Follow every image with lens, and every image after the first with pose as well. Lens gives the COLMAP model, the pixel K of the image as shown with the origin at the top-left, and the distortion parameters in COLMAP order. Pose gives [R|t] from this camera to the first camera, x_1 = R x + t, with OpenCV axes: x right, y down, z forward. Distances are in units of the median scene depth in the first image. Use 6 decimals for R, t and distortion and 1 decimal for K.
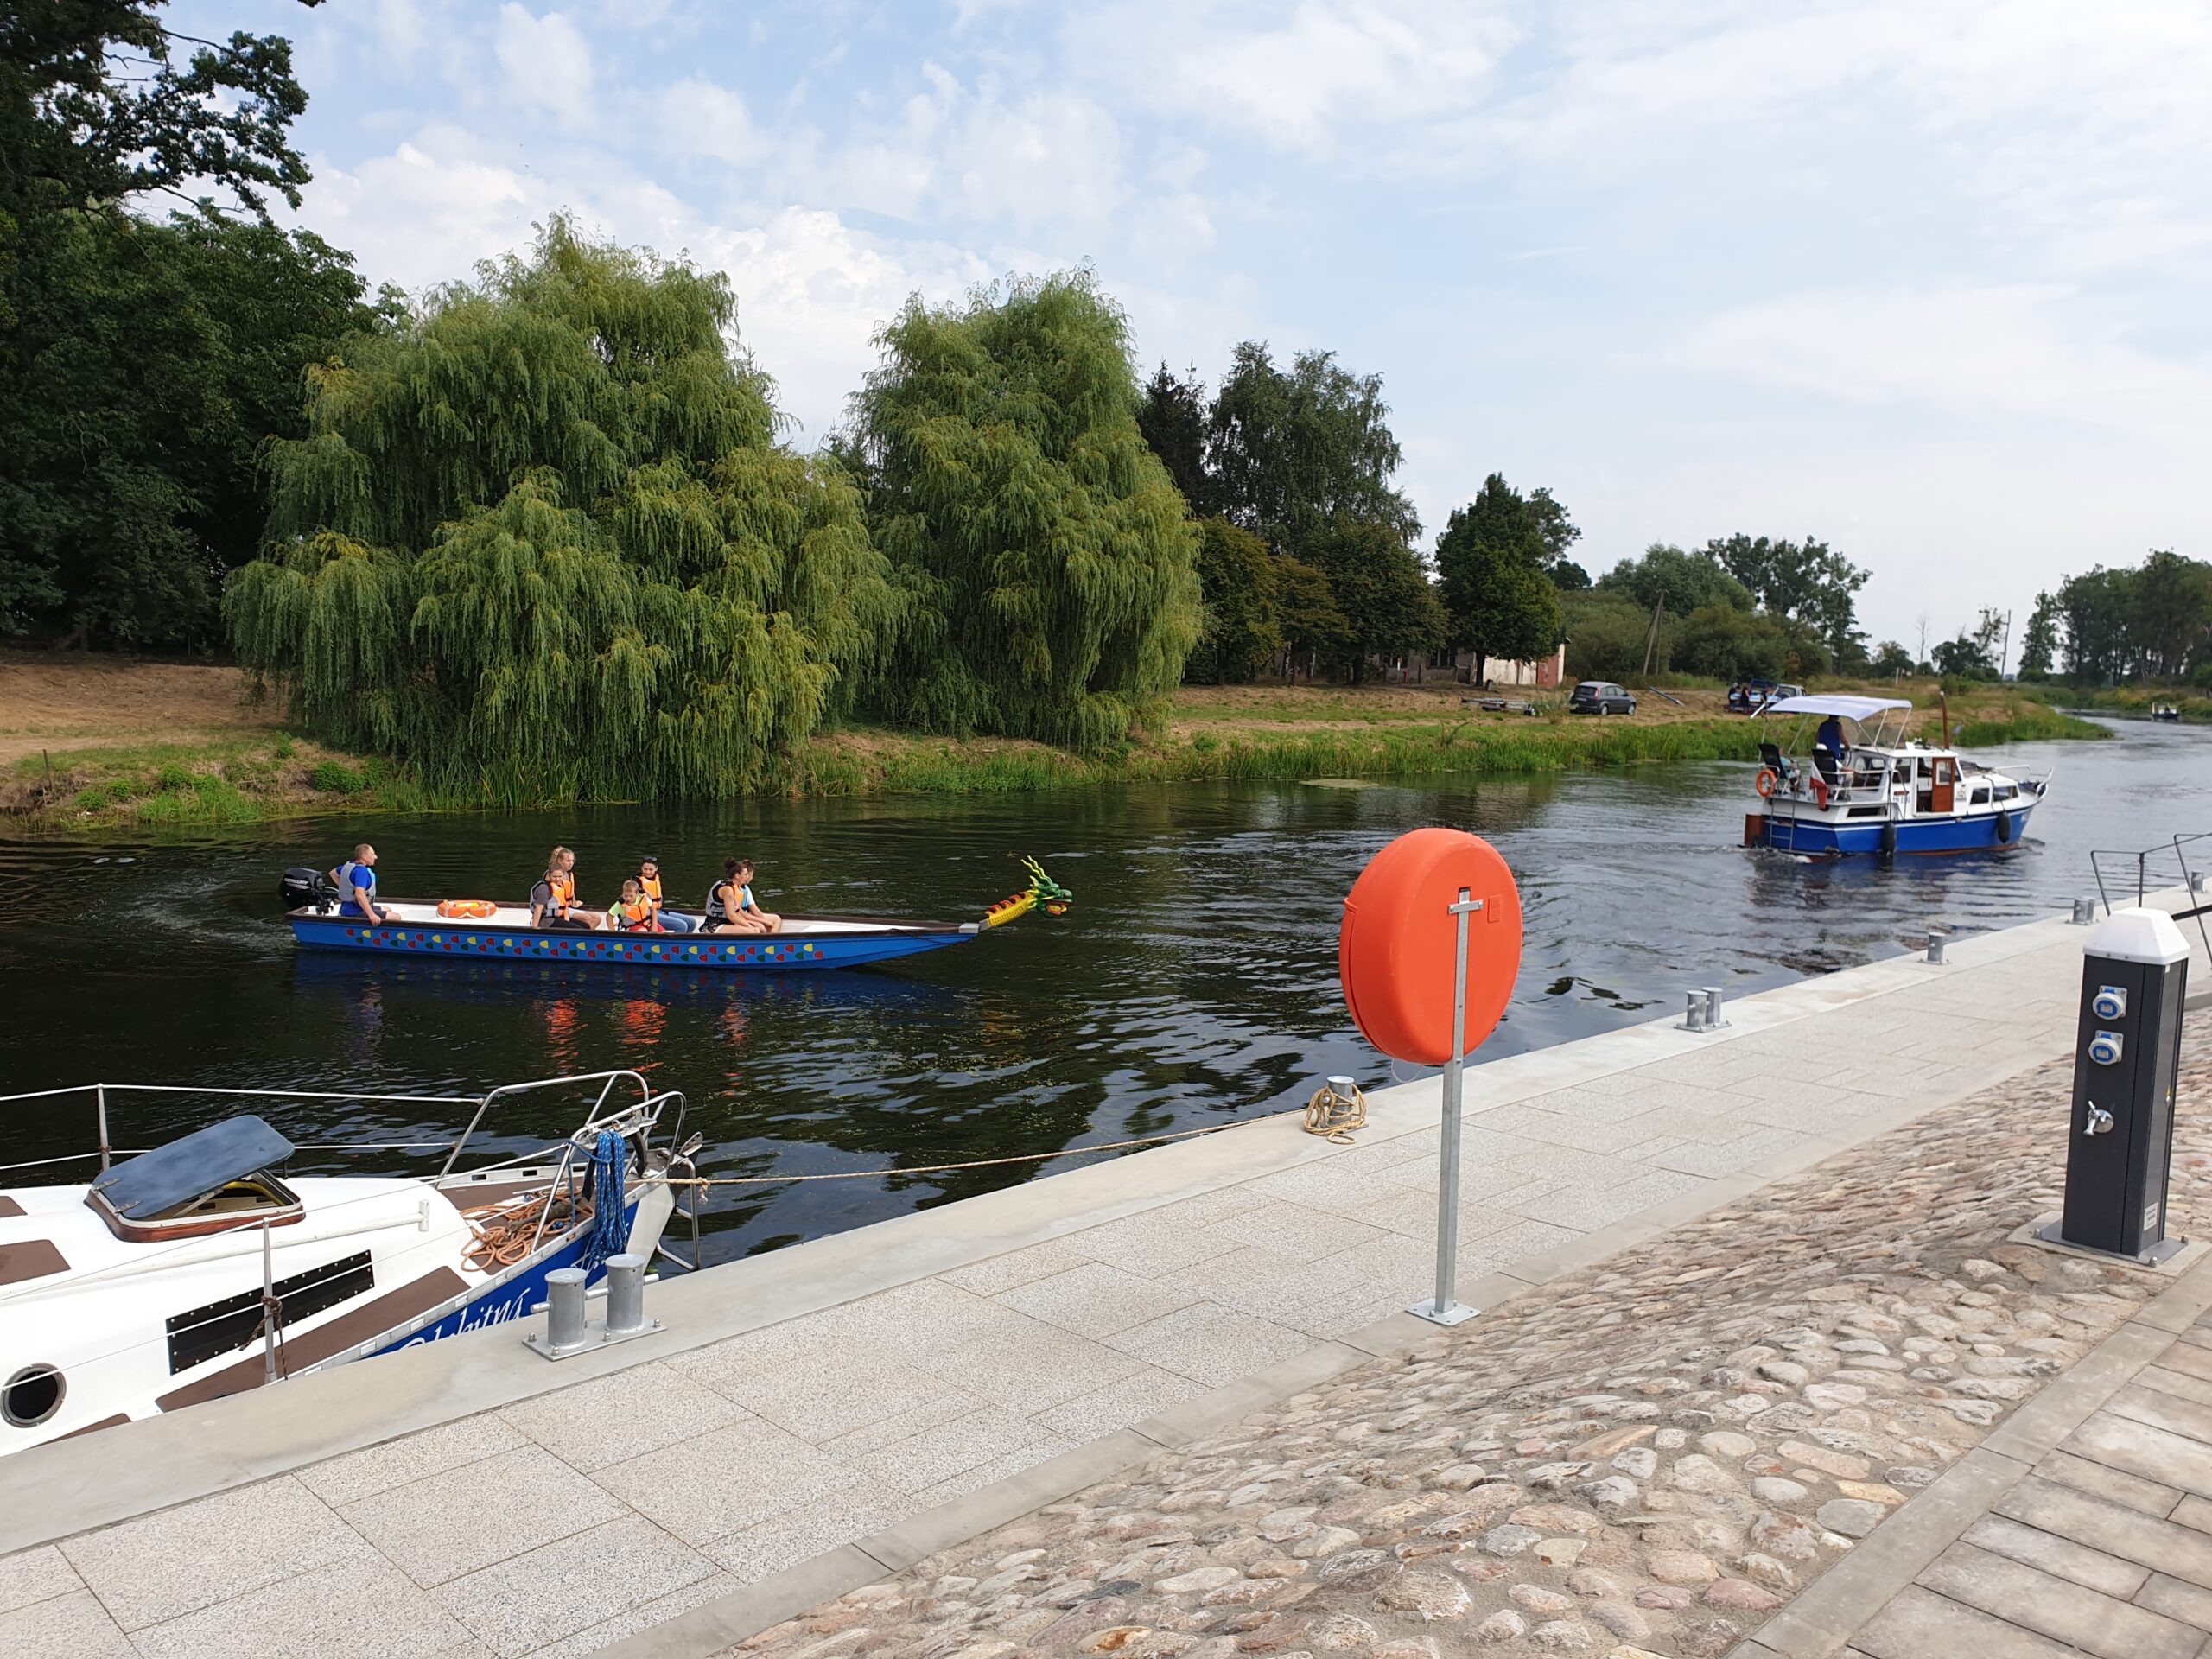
lens RADIAL K [[1630.2, 0, 1106.0], [0, 1630.2, 829.5], [0, 0, 1]] dist [0.048836, -0.098588]
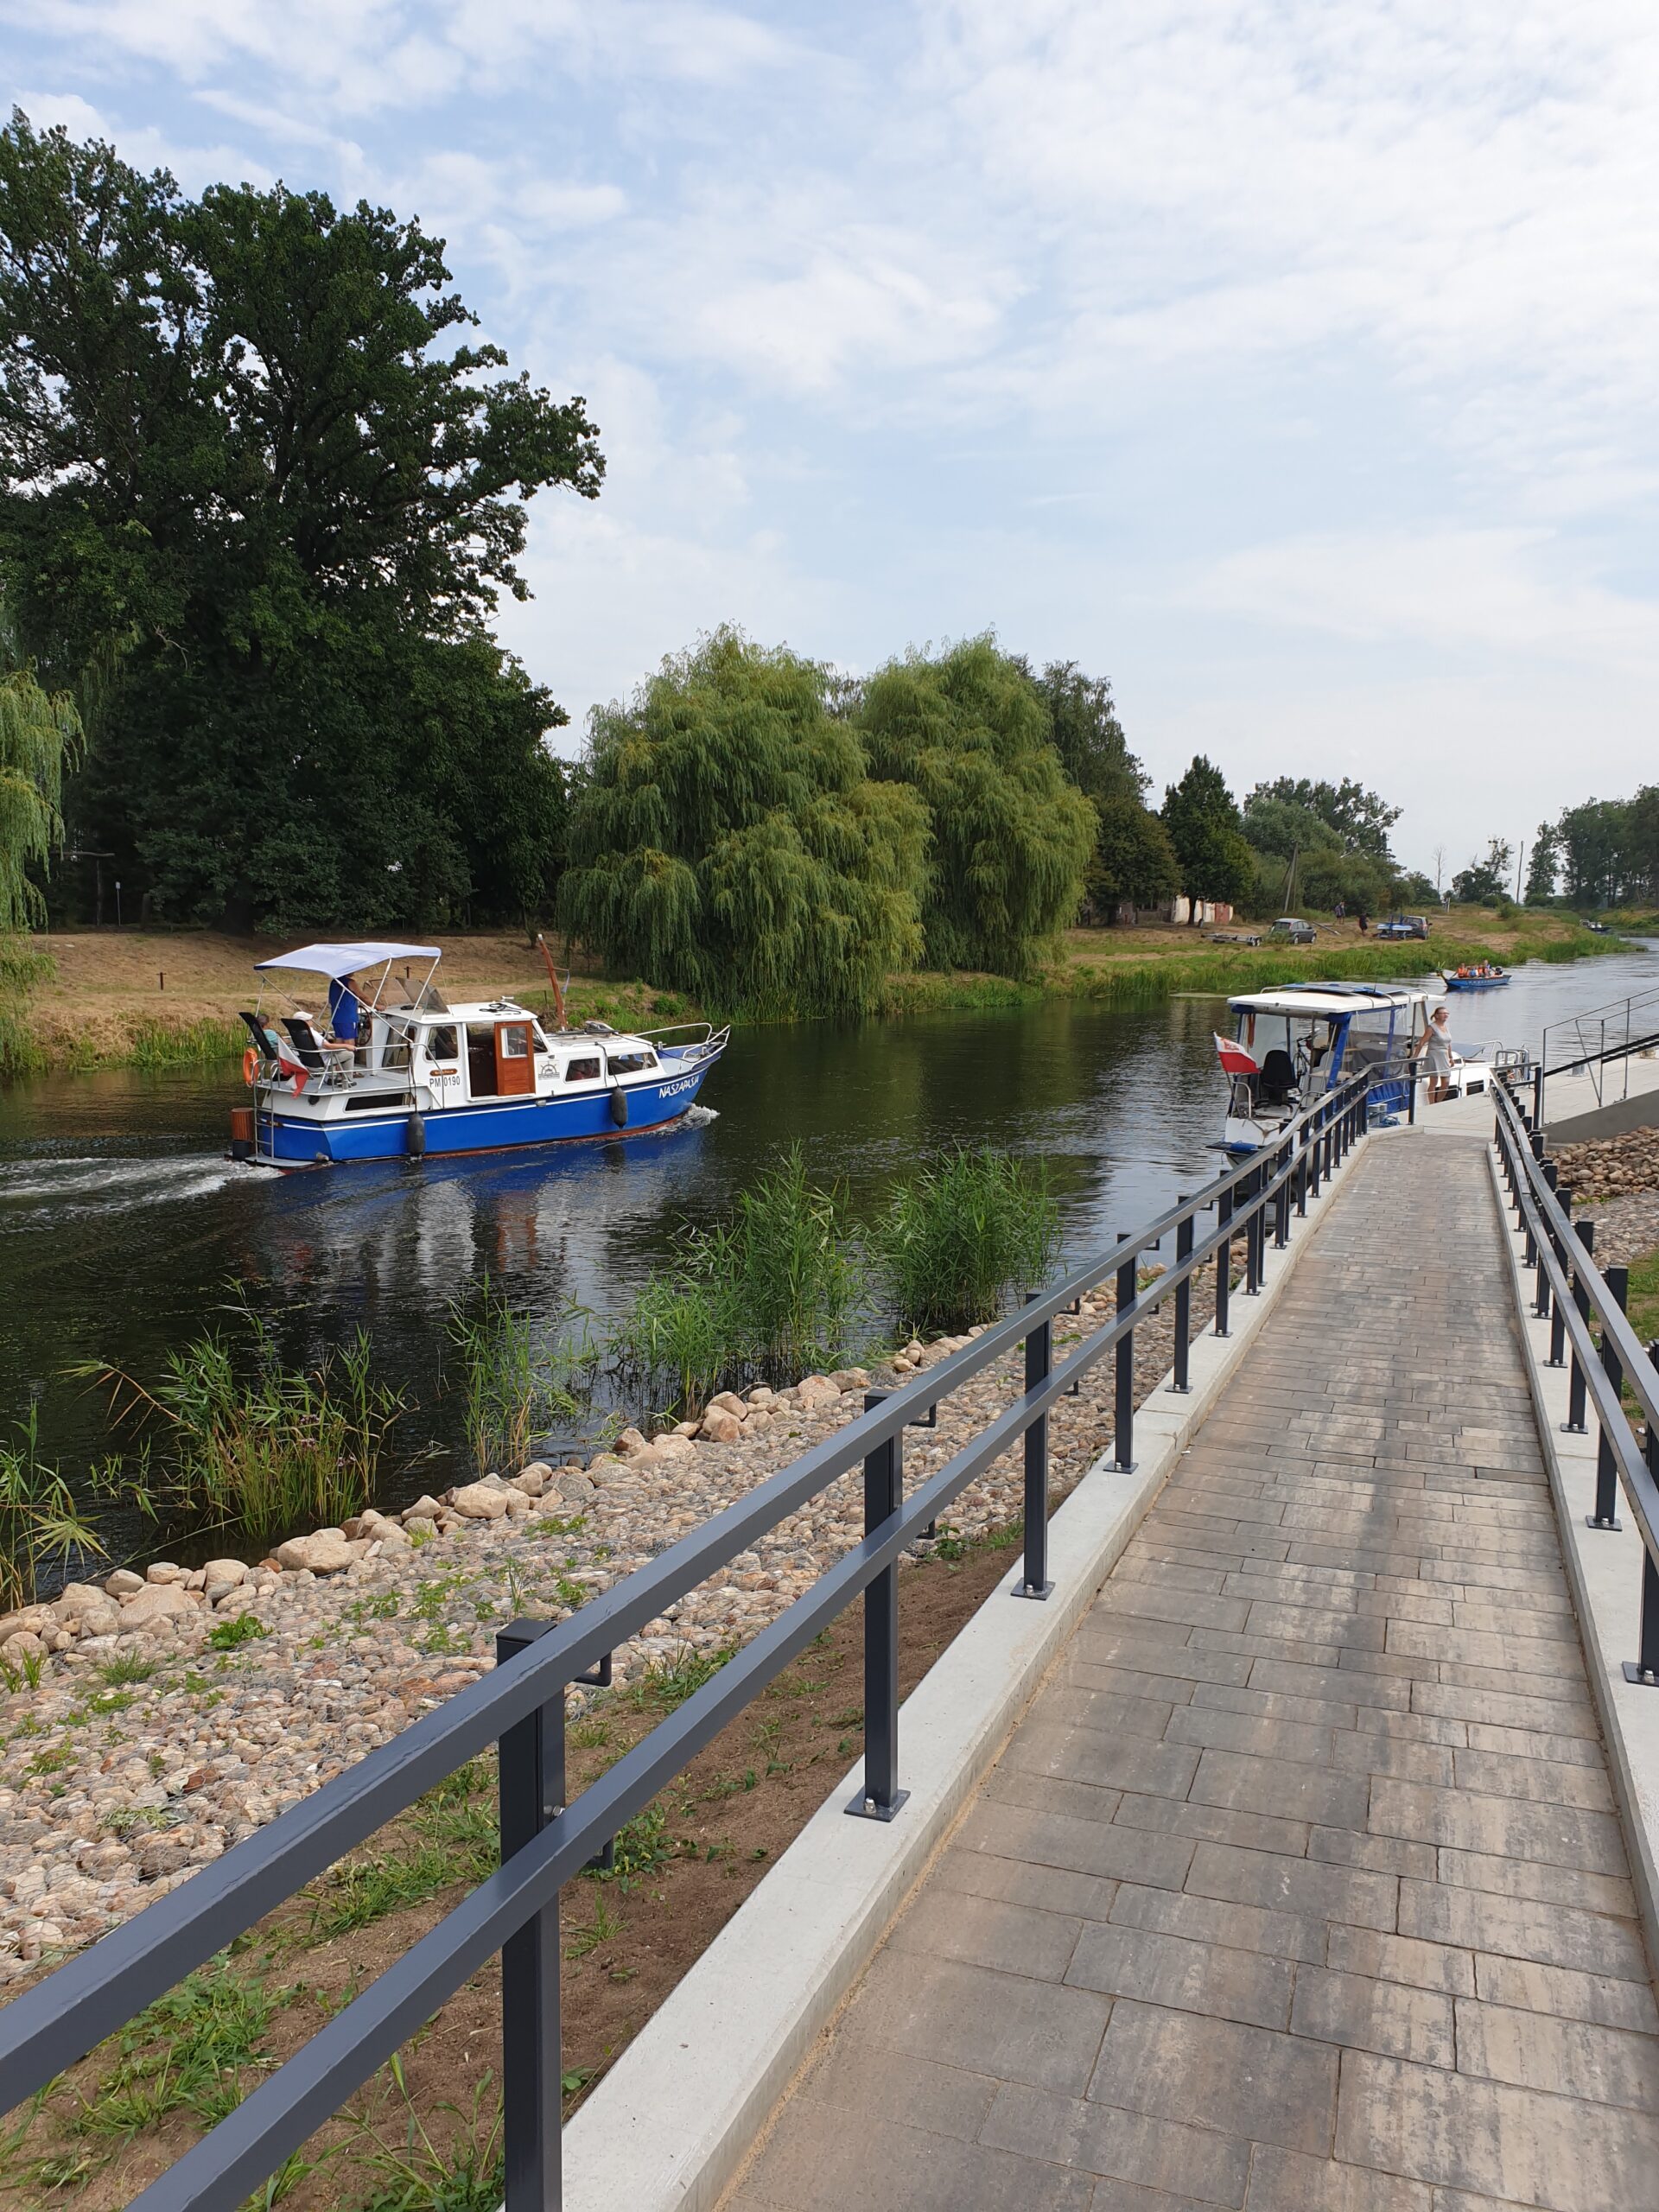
lens RADIAL K [[1673.2, 0, 829.5], [0, 1673.2, 1106.0], [0, 0, 1]] dist [0.003646, -0.120462]
pose [[0.991825, -0.047261, 0.118535, -0.081833], [0.045599, 0.998820, 0.016695, 0.006622], [-0.119184, -0.011153, 0.992810, -0.095179]]
